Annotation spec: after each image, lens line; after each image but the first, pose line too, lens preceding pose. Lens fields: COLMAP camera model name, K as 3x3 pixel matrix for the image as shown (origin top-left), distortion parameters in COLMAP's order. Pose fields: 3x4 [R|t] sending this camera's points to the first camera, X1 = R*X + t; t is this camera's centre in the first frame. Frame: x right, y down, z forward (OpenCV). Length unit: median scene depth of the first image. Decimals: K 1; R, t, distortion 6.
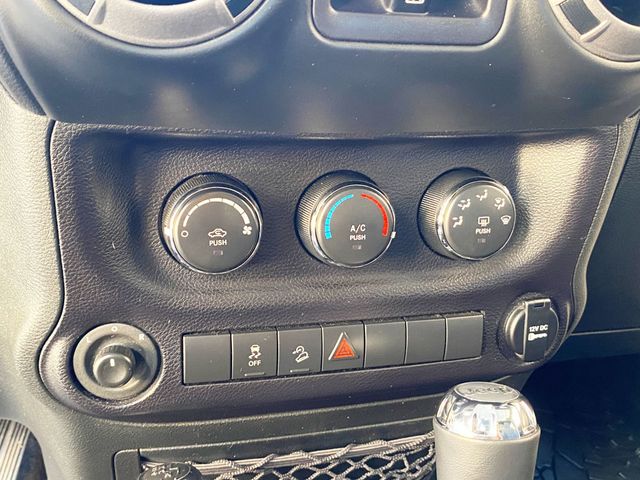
lens RADIAL K [[652.2, 0, 320.0], [0, 652.2, 240.0], [0, 0, 1]] dist [0.077999, -0.207639]
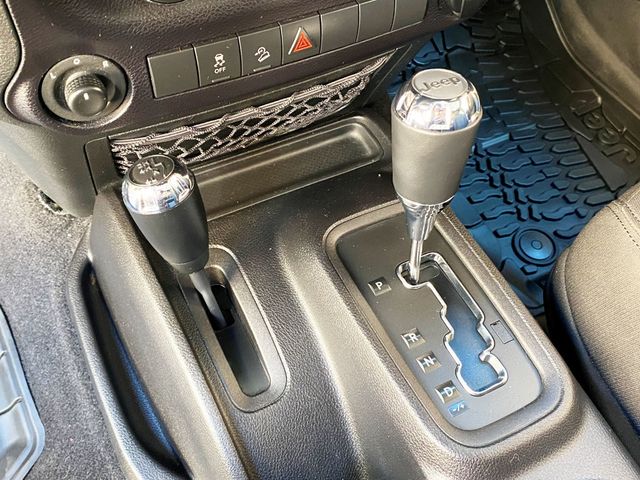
lens RADIAL K [[652.2, 0, 320.0], [0, 652.2, 240.0], [0, 0, 1]] dist [0.077999, -0.207639]
pose [[0.976828, -0.159198, 0.143047, -0.137638], [0.026749, 0.753939, 0.656400, -0.284639], [-0.212346, -0.637364, 0.740727, 0.034705]]
